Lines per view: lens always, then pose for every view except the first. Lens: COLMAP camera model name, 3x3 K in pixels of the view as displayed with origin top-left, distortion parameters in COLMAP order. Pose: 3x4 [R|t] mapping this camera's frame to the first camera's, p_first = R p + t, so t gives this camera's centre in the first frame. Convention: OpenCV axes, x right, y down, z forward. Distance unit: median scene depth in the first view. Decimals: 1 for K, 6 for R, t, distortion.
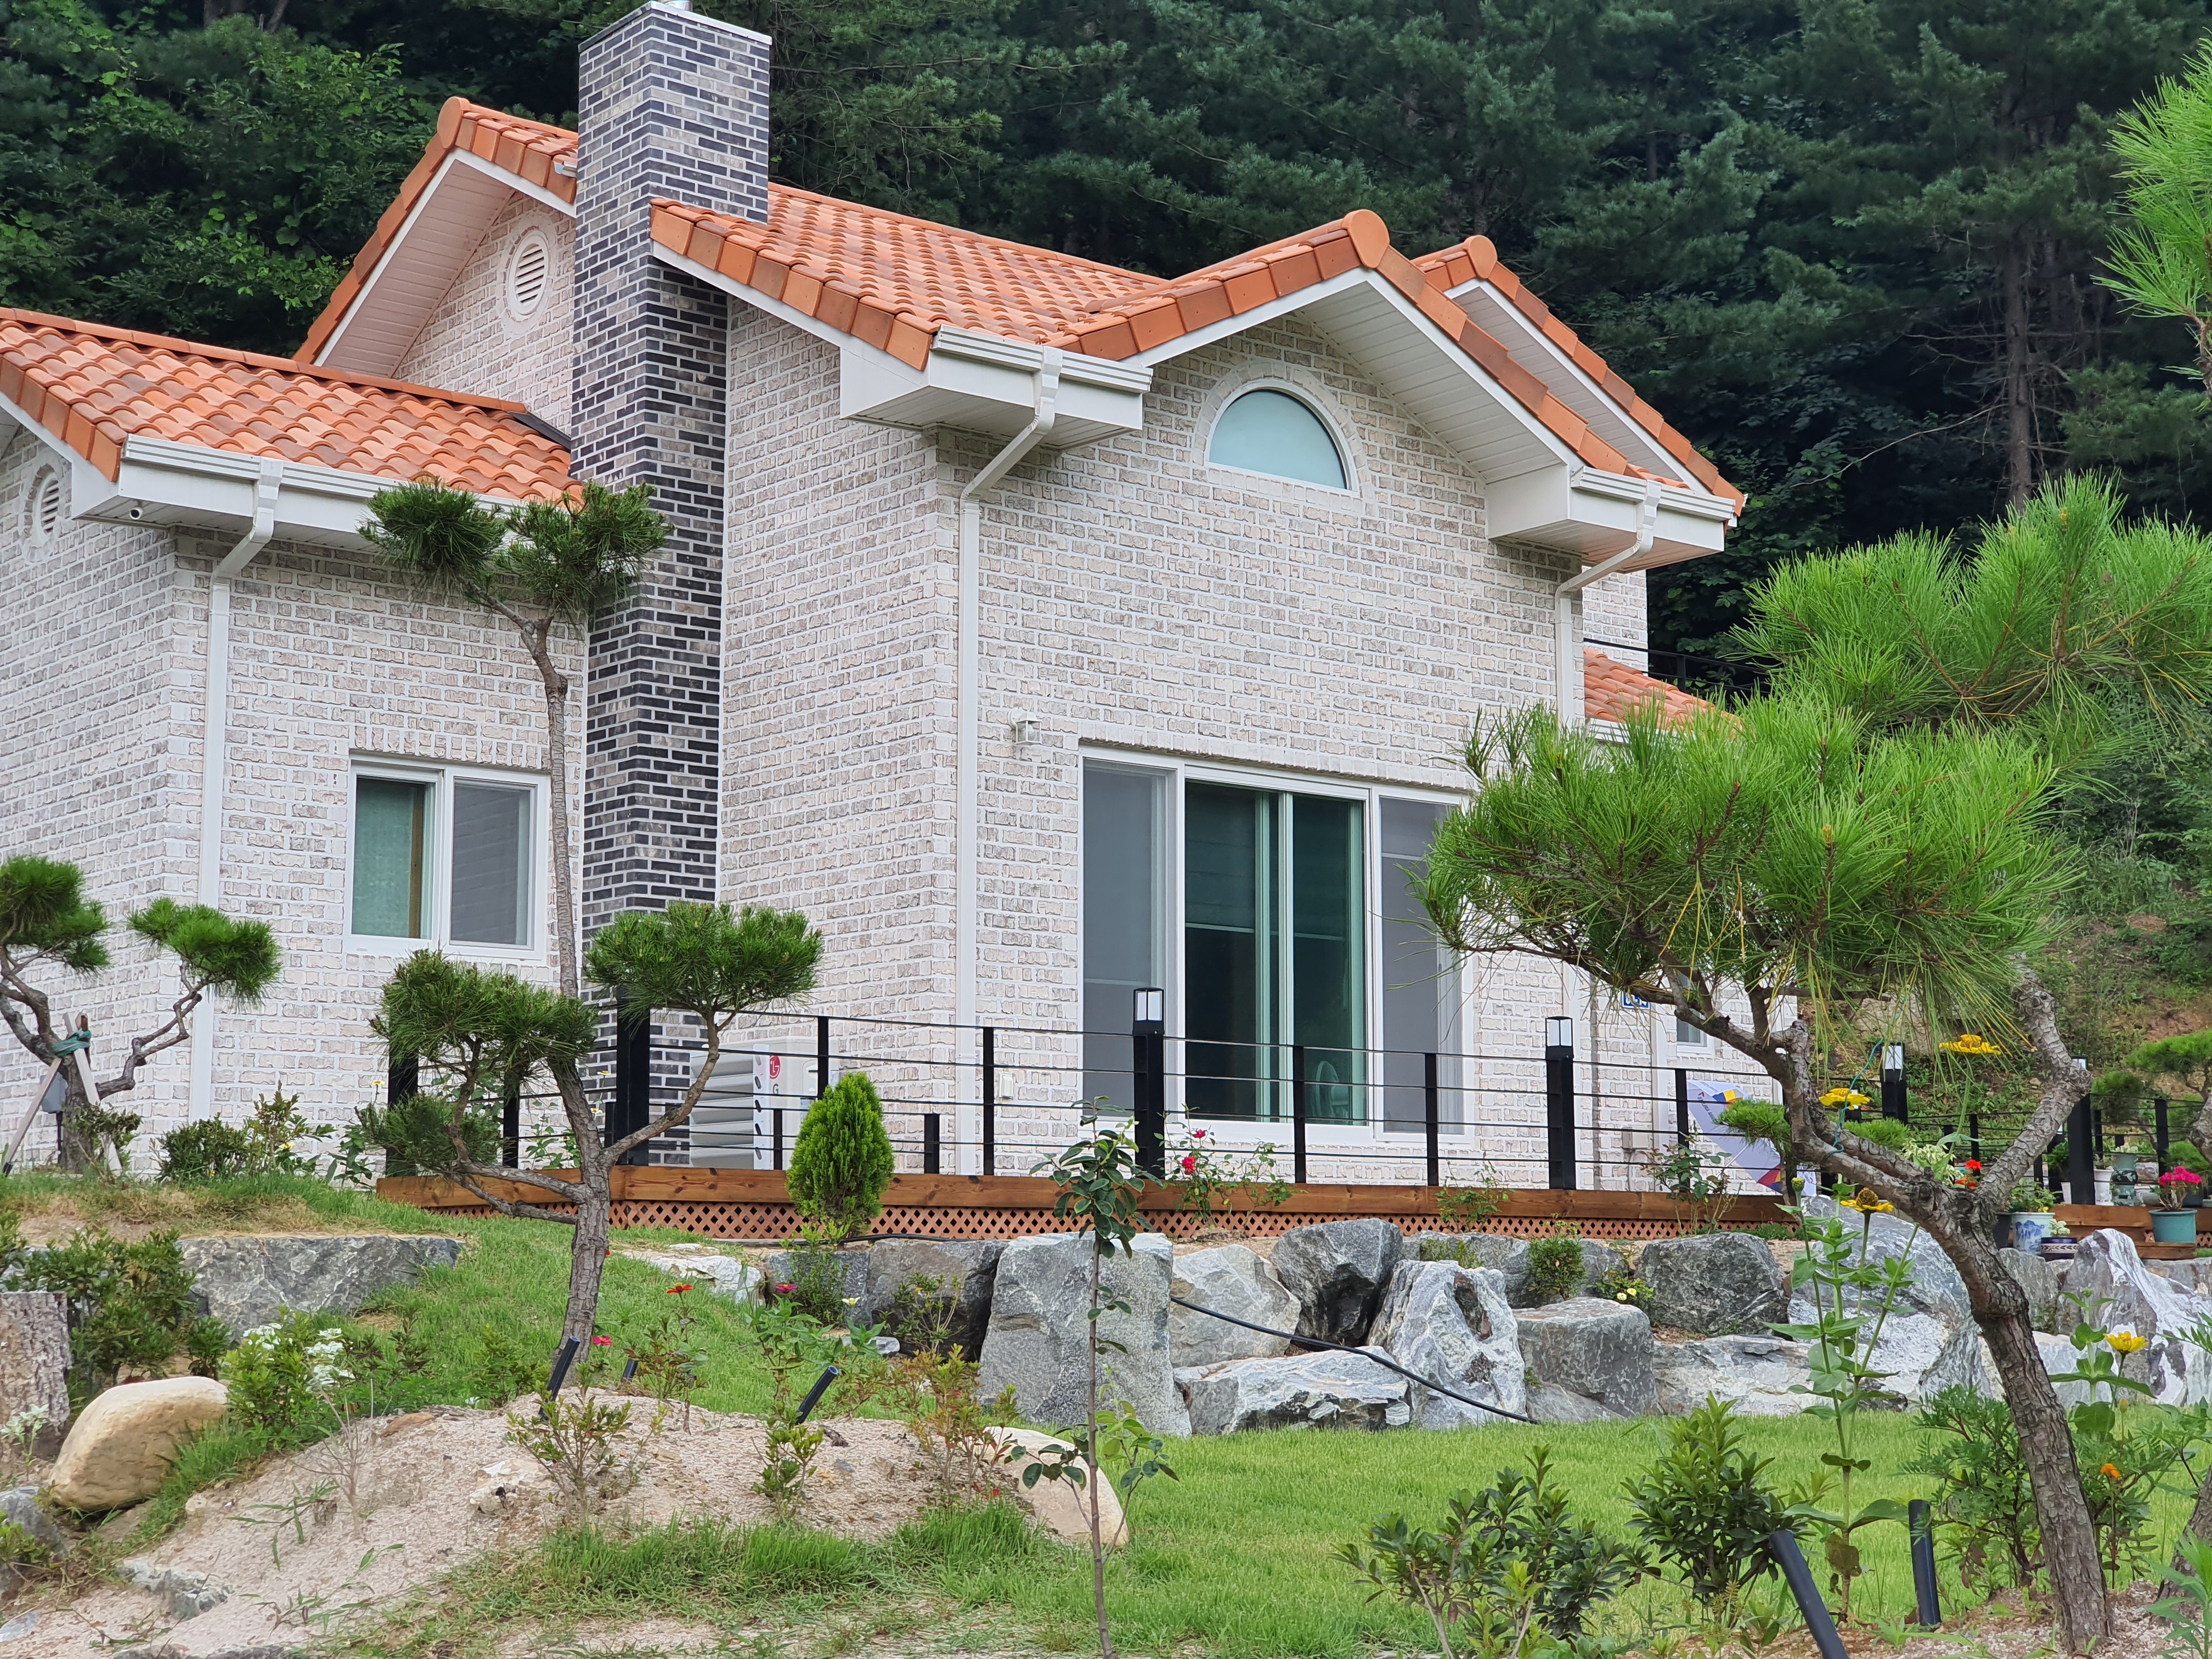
lens RADIAL K [[3338.7, 0, 1085.5], [0, 3338.7, 836.9], [0, 0, 1]] dist [-0.108726, 0.975092]
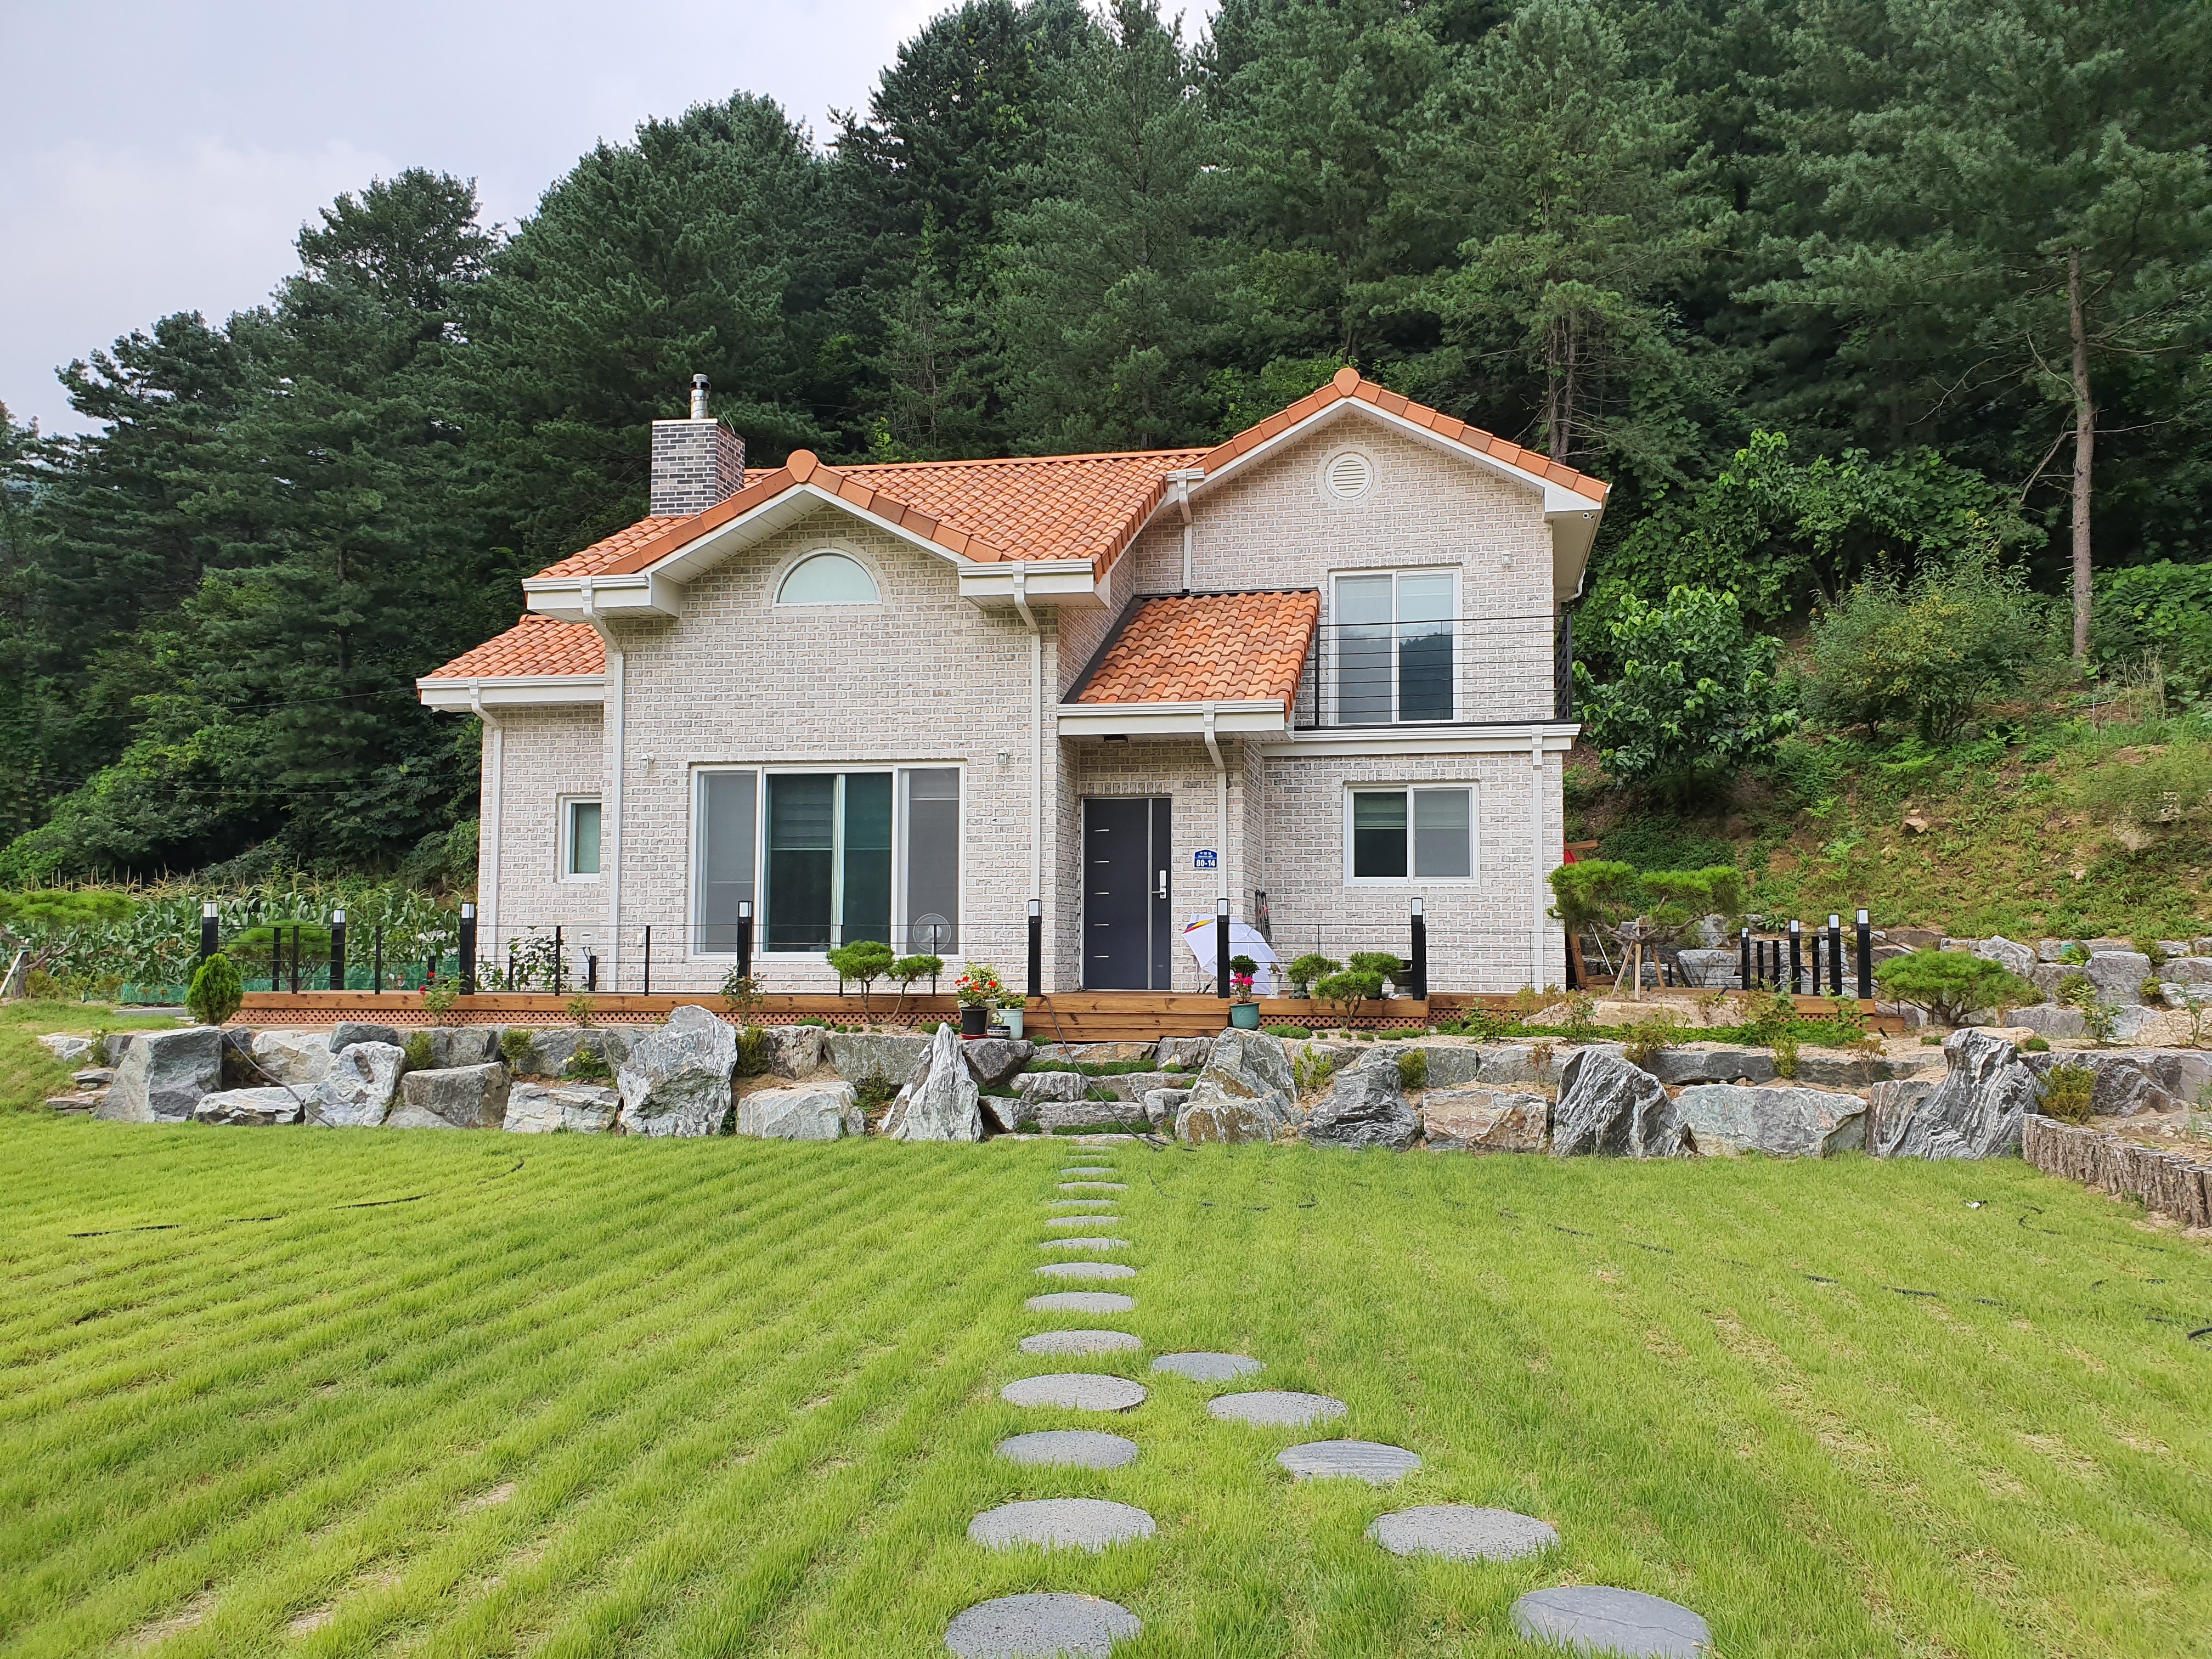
lens RADIAL K [[1739.9, 0, 1164.2], [0, 1739.9, 844.1], [0, 0, 1]] dist [0.178134, -0.431878]
pose [[0.661172, -0.054710, -0.748237, 0.914688], [0.097058, 0.995194, 0.012997, 0.030741], [0.743930, -0.081216, 0.663305, 0.495603]]
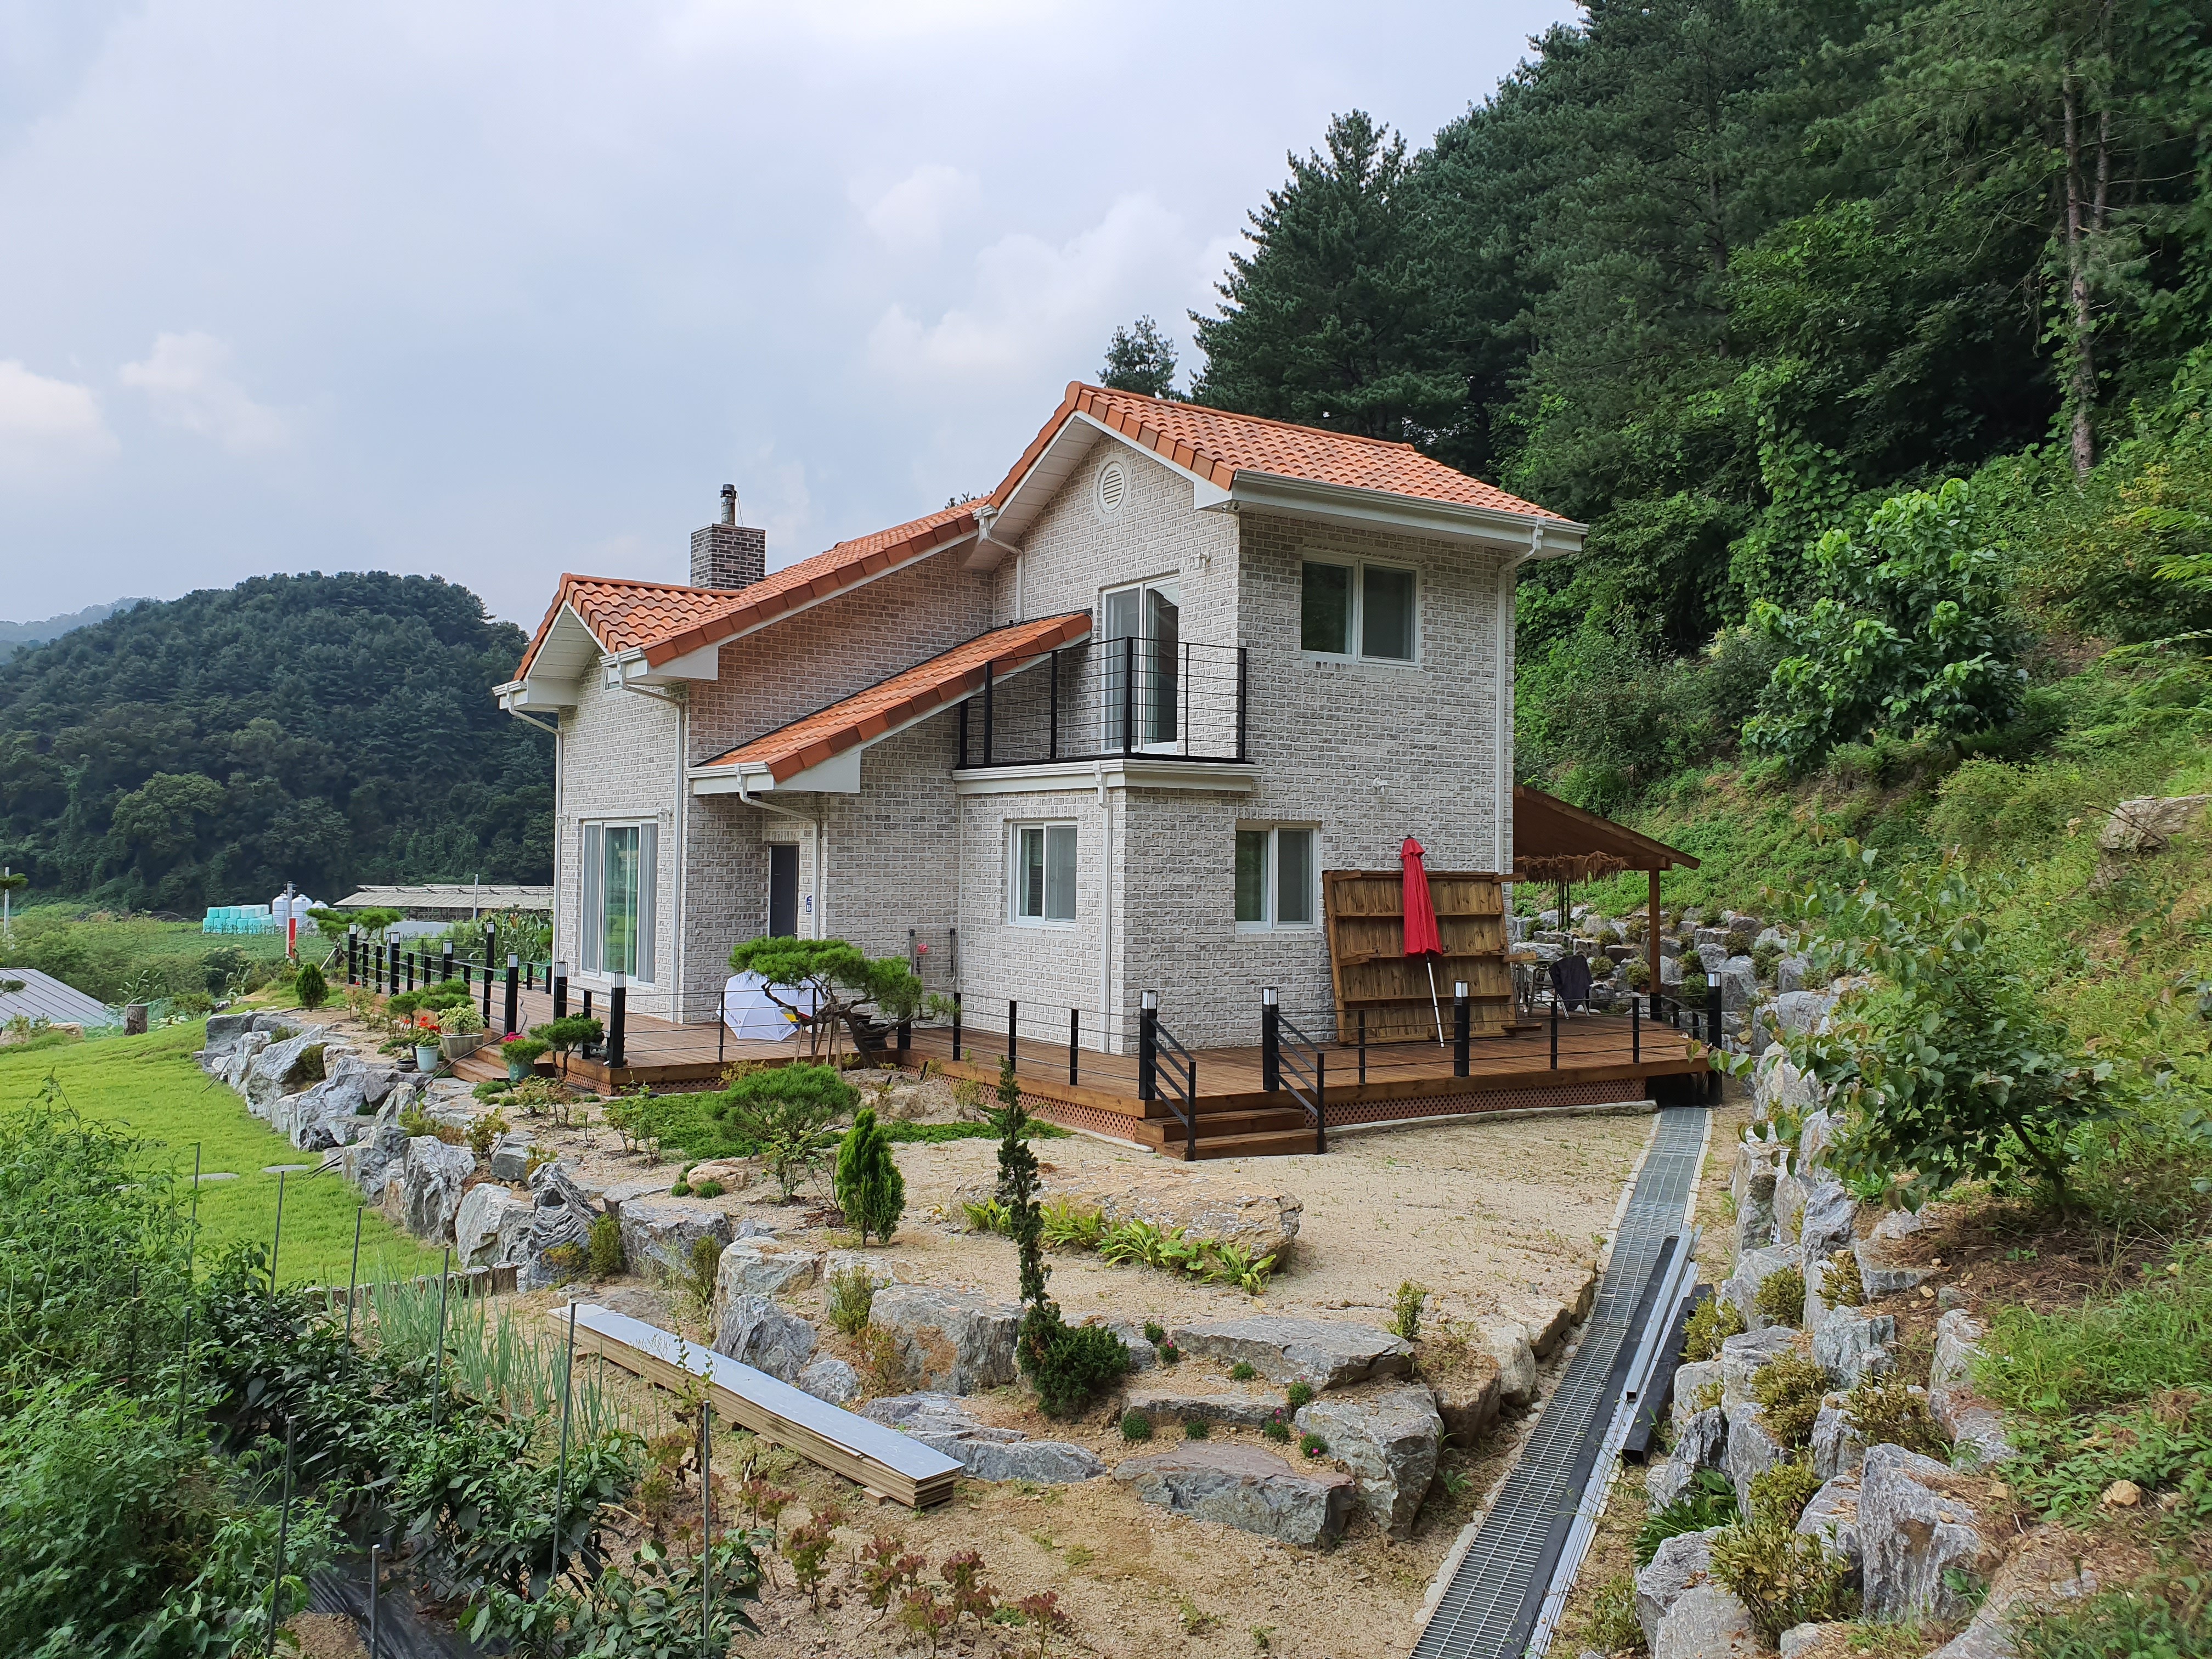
lens RADIAL K [[1745.7, 0, 1081.2], [0, 1745.7, 811.0], [0, 0, 1]] dist [0.058844, -0.052720]
pose [[-0.084014, -0.034759, -0.995858, 1.231778], [0.116238, 0.992227, -0.044439, 0.064760], [0.989662, -0.119490, -0.079320, 1.420092]]
